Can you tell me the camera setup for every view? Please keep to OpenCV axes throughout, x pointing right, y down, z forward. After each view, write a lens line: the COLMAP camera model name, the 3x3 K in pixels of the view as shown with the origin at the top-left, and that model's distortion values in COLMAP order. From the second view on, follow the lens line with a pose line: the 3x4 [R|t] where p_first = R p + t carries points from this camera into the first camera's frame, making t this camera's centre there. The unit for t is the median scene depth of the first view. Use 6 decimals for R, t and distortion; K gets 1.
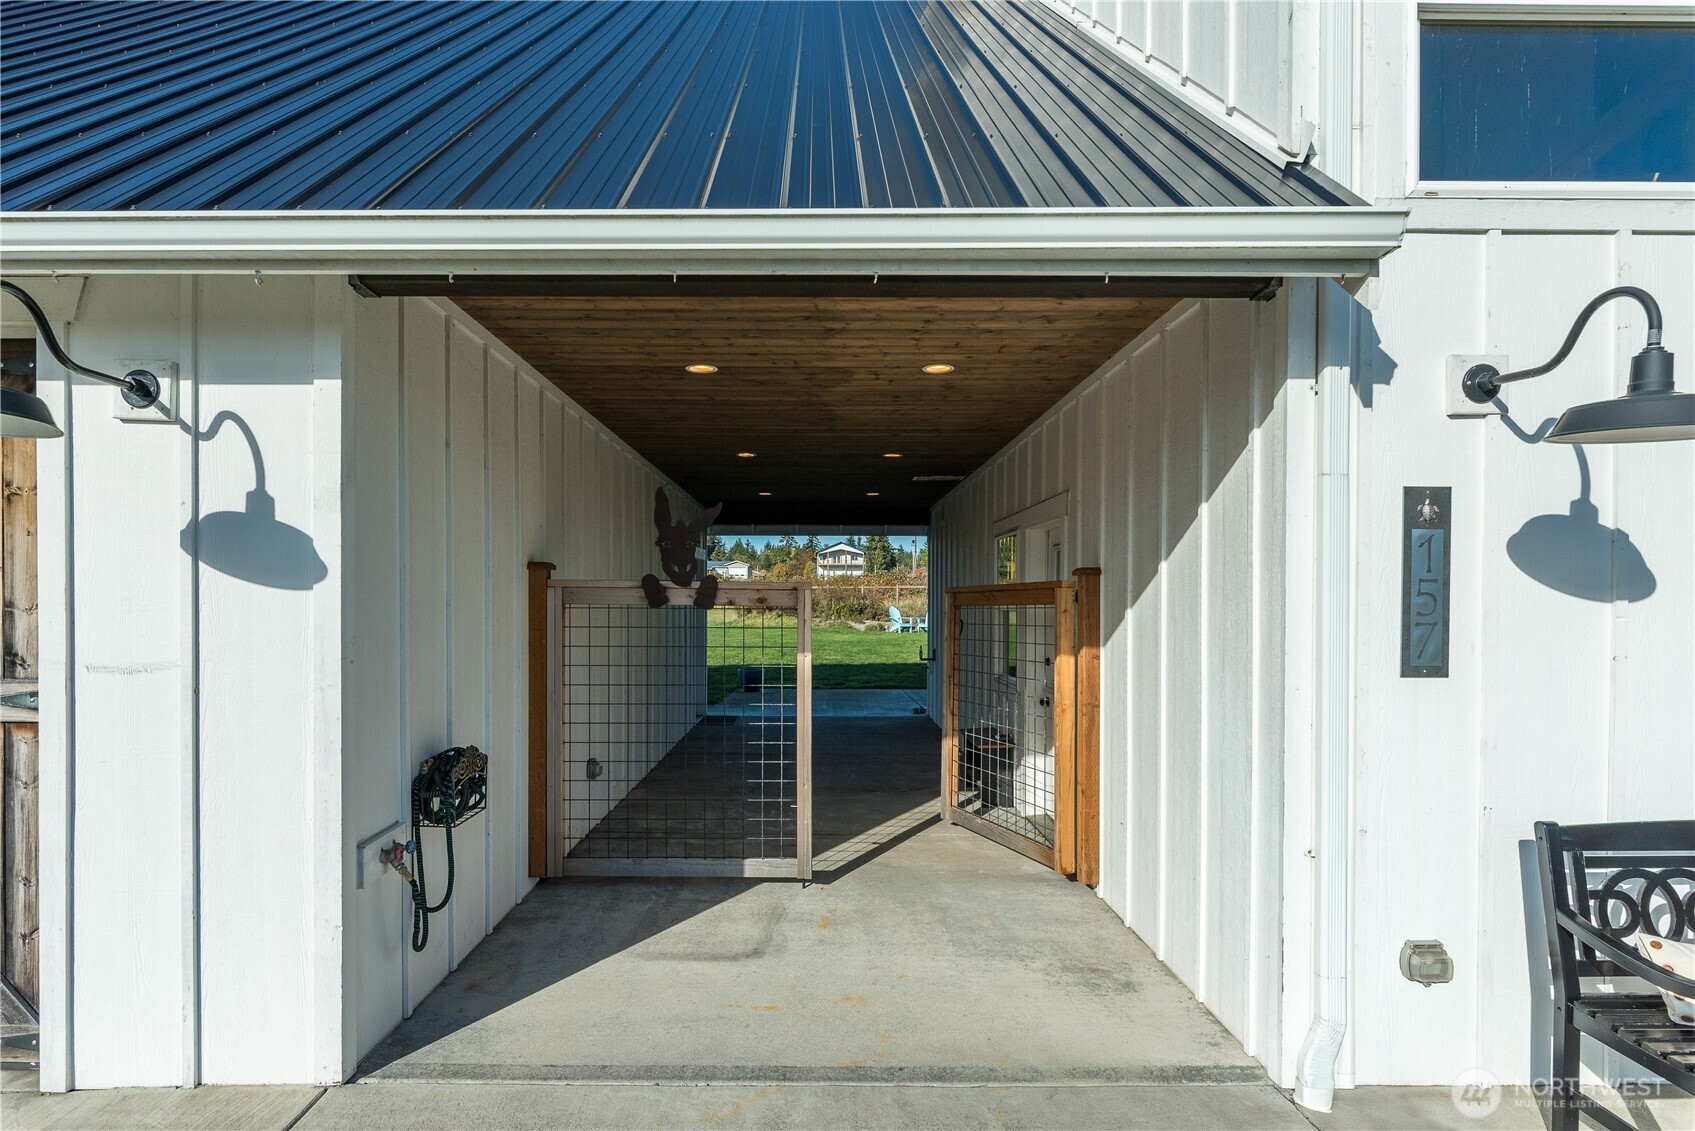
lens RADIAL K [[866.3, 0, 836.0], [0, 866.3, 606.9], [0, 0, 1]] dist [-0.001531, -0.001374]
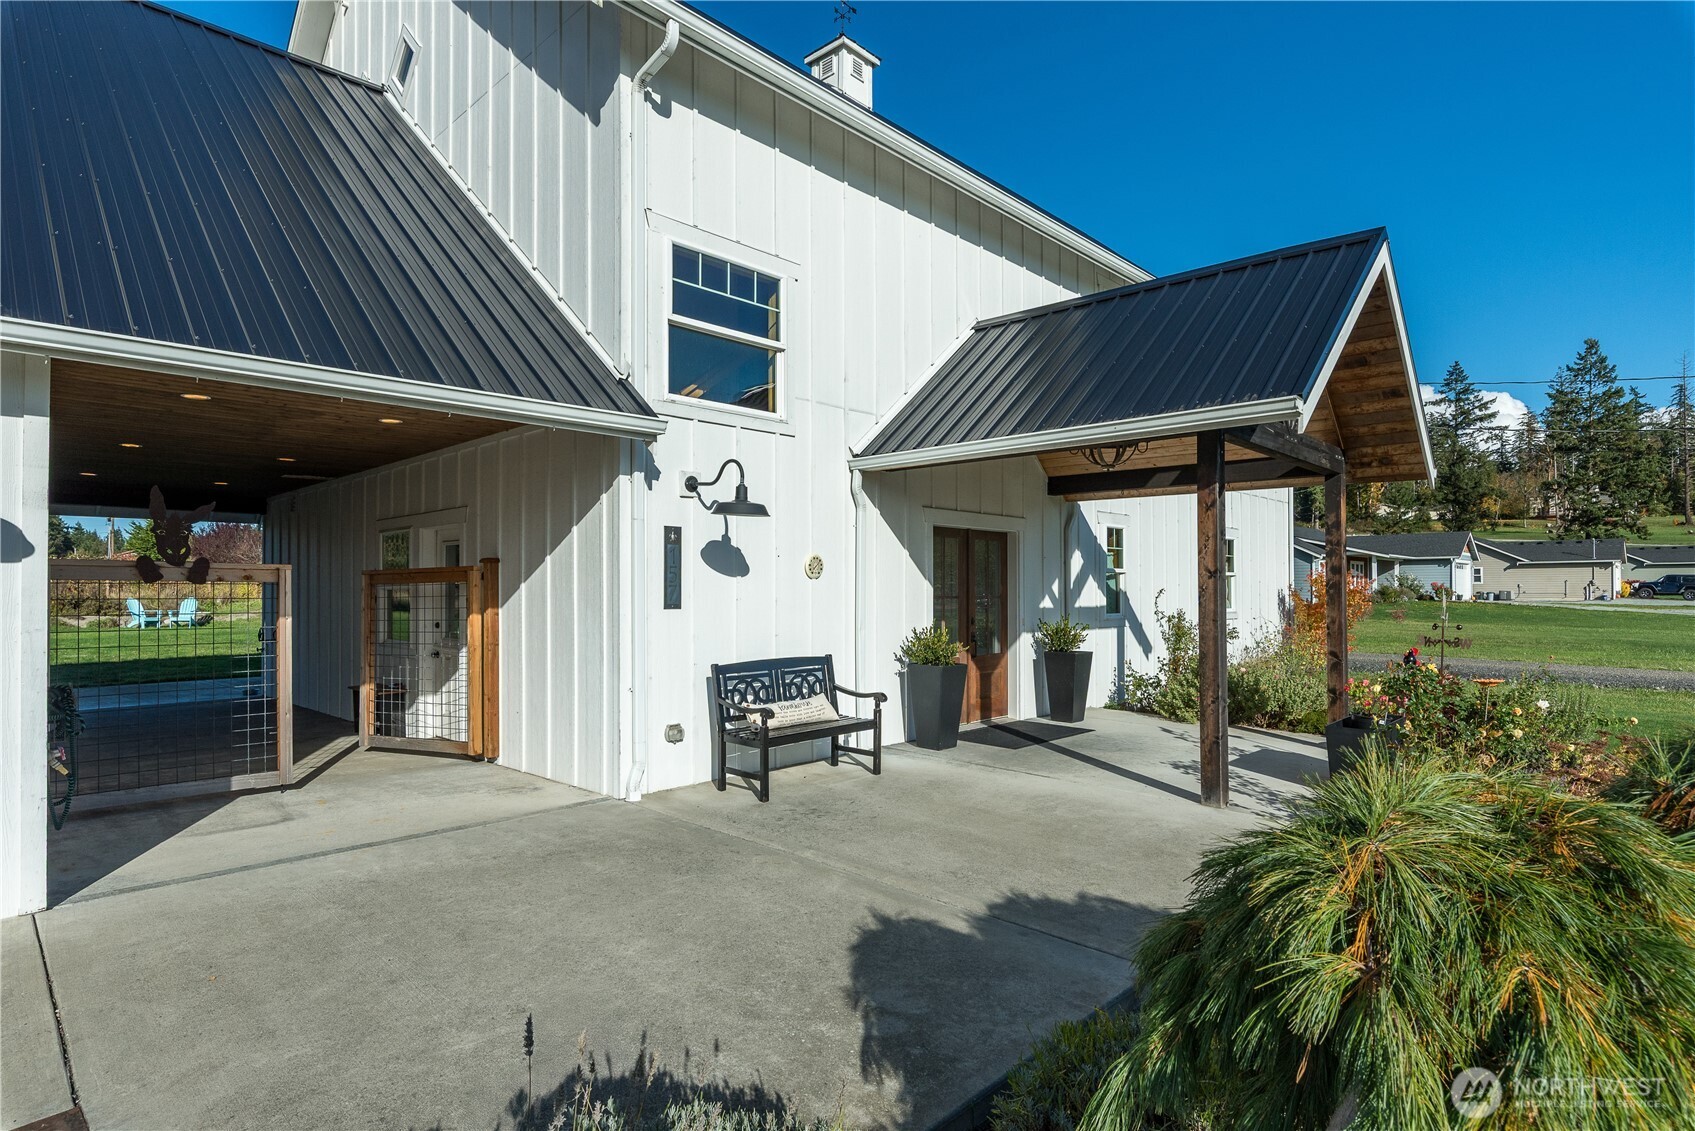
lens RADIAL K [[866.3, 0, 848.8], [0, 866.3, 579.2], [0, 0, 1]] dist [-0.001531, -0.001374]
pose [[0.682383, 0.003647, 0.730986, -0.684330], [0.013300, 0.999760, -0.017404, 0.048475], [-0.730874, 0.021598, 0.682170, -0.916139]]
